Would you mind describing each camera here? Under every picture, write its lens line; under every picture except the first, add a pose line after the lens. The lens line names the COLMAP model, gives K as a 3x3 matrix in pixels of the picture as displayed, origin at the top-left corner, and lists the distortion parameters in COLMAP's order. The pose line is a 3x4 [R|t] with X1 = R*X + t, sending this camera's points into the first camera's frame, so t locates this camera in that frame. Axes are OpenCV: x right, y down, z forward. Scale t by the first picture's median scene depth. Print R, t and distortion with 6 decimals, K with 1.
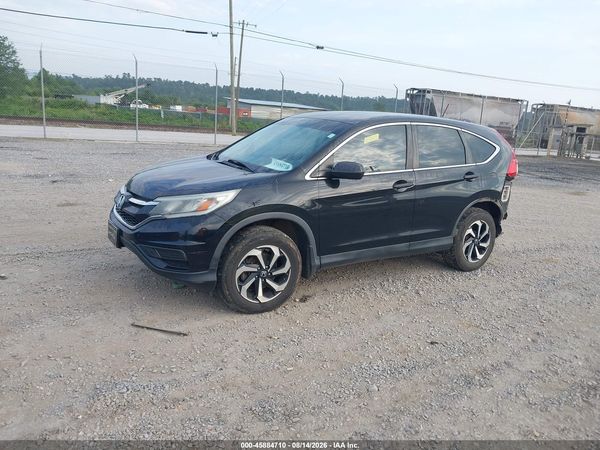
lens RADIAL K [[477.2, 0, 307.0], [0, 477.2, 221.9], [0, 0, 1]] dist [0.045425, -0.072211]
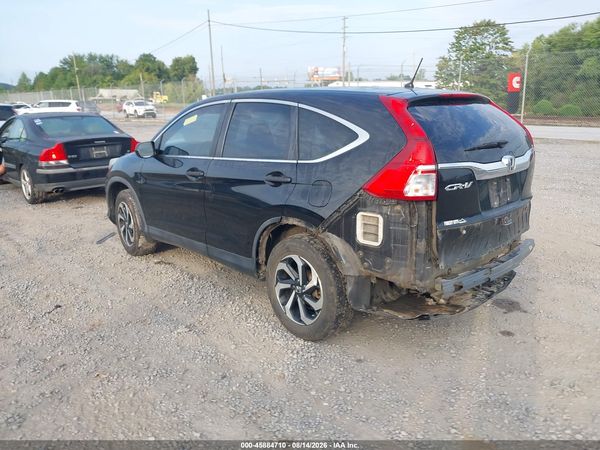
lens RADIAL K [[479.0, 0, 306.2], [0, 479.0, 227.8], [0, 0, 1]] dist [0.040307, -0.061447]
pose [[0.168955, 0.182839, -0.968516, 0.931315], [-0.193578, 0.969660, 0.149286, -0.128022], [0.966427, 0.162261, 0.199223, 0.883221]]
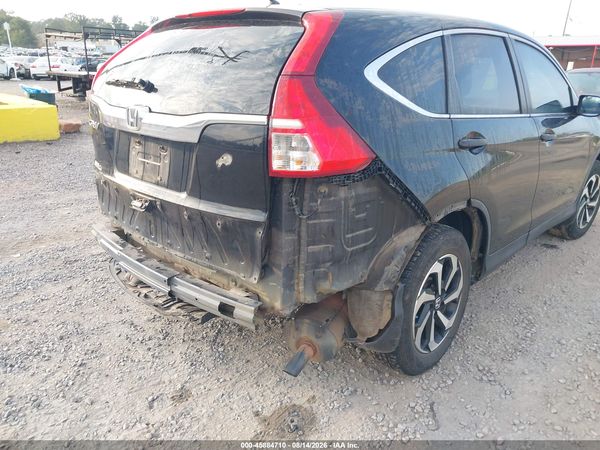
lens RADIAL K [[477.2, 0, 307.0], [0, 477.2, 221.9], [0, 0, 1]] dist [0.045425, -0.072211]
pose [[-0.970840, -0.020476, -0.238851, 0.408022], [-0.139307, 0.859042, 0.492586, -0.282943], [0.195097, 0.511496, -0.836845, 1.543964]]
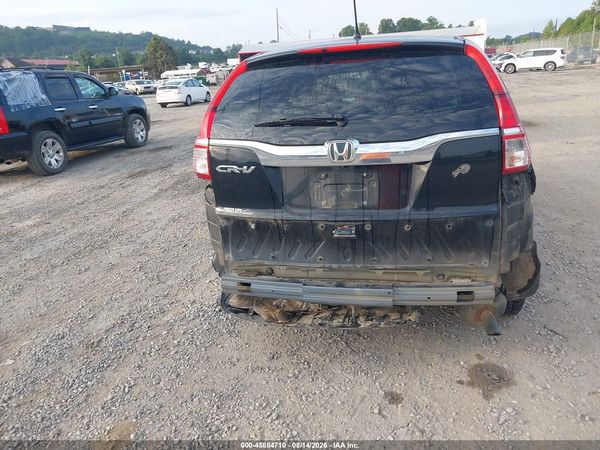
lens RADIAL K [[477.2, 0, 307.0], [0, 477.2, 221.9], [0, 0, 1]] dist [0.045425, -0.072211]
pose [[-0.730697, 0.186916, -0.656616, 0.711939], [-0.135667, 0.902853, 0.407984, -0.256509], [0.669086, 0.387194, -0.634353, 1.427822]]
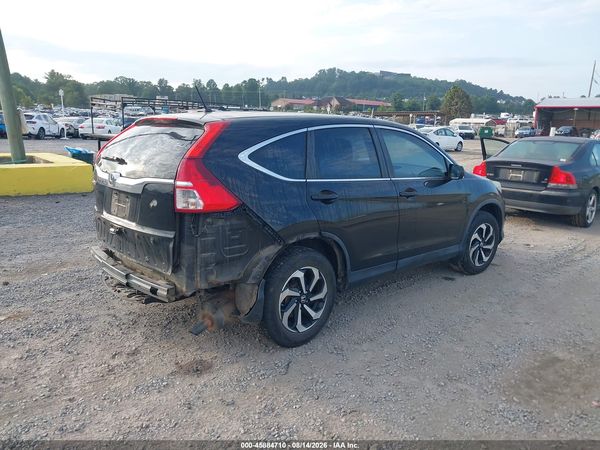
lens RADIAL K [[477.2, 0, 307.0], [0, 477.2, 221.9], [0, 0, 1]] dist [0.045425, -0.072211]
pose [[-0.984085, -0.060087, -0.167232, 0.307334], [-0.123746, 0.907126, 0.402256, -0.379756], [0.127530, 0.416548, -0.900124, 1.776949]]
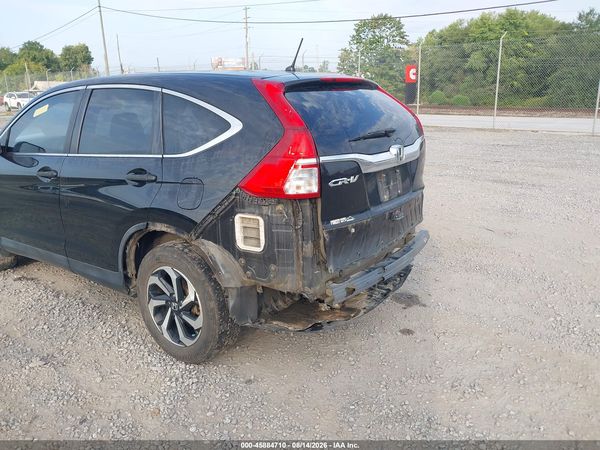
lens RADIAL K [[477.2, 0, 307.0], [0, 477.2, 221.9], [0, 0, 1]] dist [0.045425, -0.072211]
pose [[0.348699, 0.175394, -0.920677, 0.871072], [-0.167528, 0.978177, 0.122898, -0.136830], [0.922141, 0.111385, 0.370473, 0.935500]]
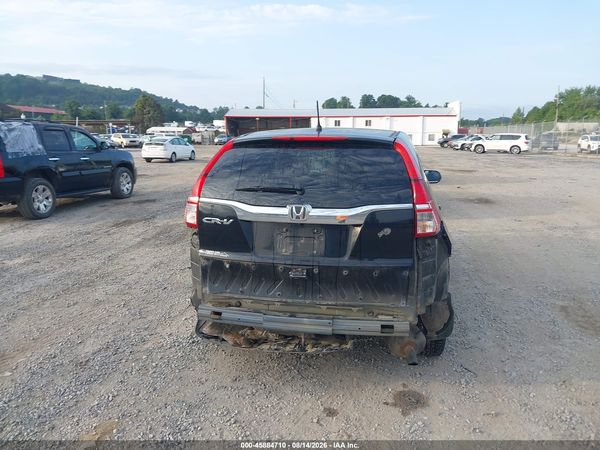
lens RADIAL K [[477.2, 0, 307.0], [0, 477.2, 221.9], [0, 0, 1]] dist [0.045425, -0.072211]
pose [[-0.703329, 0.054742, -0.708754, 0.784437], [-0.209106, 0.936987, 0.279876, -0.289706], [0.679414, 0.345049, -0.647563, 1.519055]]
